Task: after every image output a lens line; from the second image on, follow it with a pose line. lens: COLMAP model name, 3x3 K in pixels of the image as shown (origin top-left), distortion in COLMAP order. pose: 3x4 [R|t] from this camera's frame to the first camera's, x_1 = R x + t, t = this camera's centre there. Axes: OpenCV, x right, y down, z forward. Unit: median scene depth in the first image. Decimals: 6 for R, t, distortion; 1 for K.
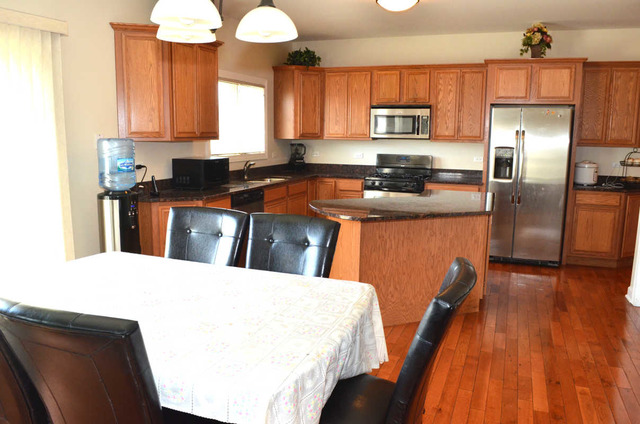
lens RADIAL K [[498.2, 0, 320.0], [0, 498.2, 212.0], [0, 0, 1]] dist [-0.068064, 0.003114]
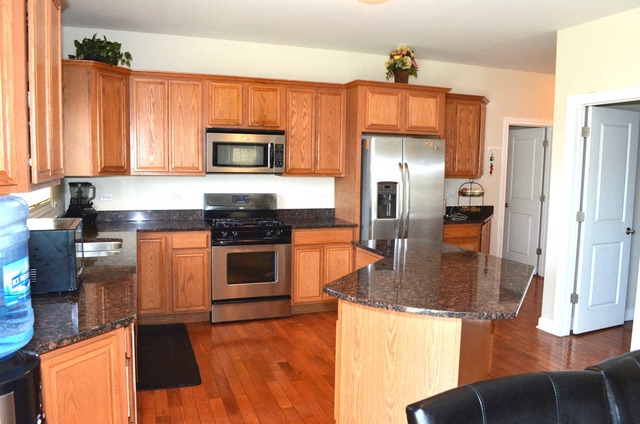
lens RADIAL K [[498.2, 0, 320.0], [0, 498.2, 212.0], [0, 0, 1]] dist [-0.068064, 0.003114]
pose [[0.757768, -0.062421, 0.649532, -0.262919], [0.097426, 0.995079, -0.018031, -0.067041], [-0.645210, 0.076944, 0.760121, 0.371661]]
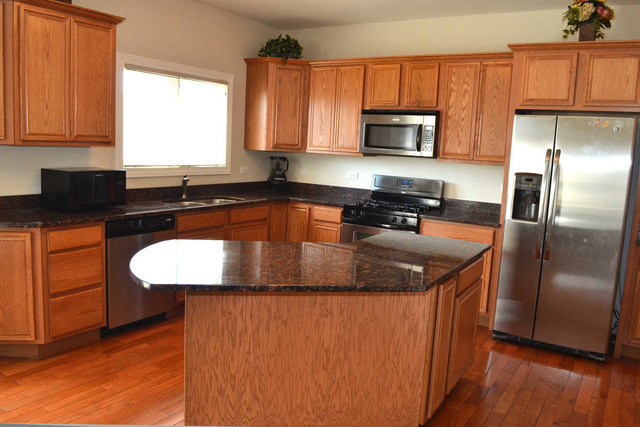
lens RADIAL K [[512.1, 0, 320.0], [0, 512.1, 213.5], [0, 0, 1]] dist [-0.064291, -0.000376]
pose [[0.980002, 0.062792, -0.188819, 0.207452], [-0.068374, 0.997390, -0.023189, -0.038201], [0.186870, 0.035635, 0.981738, 0.248300]]
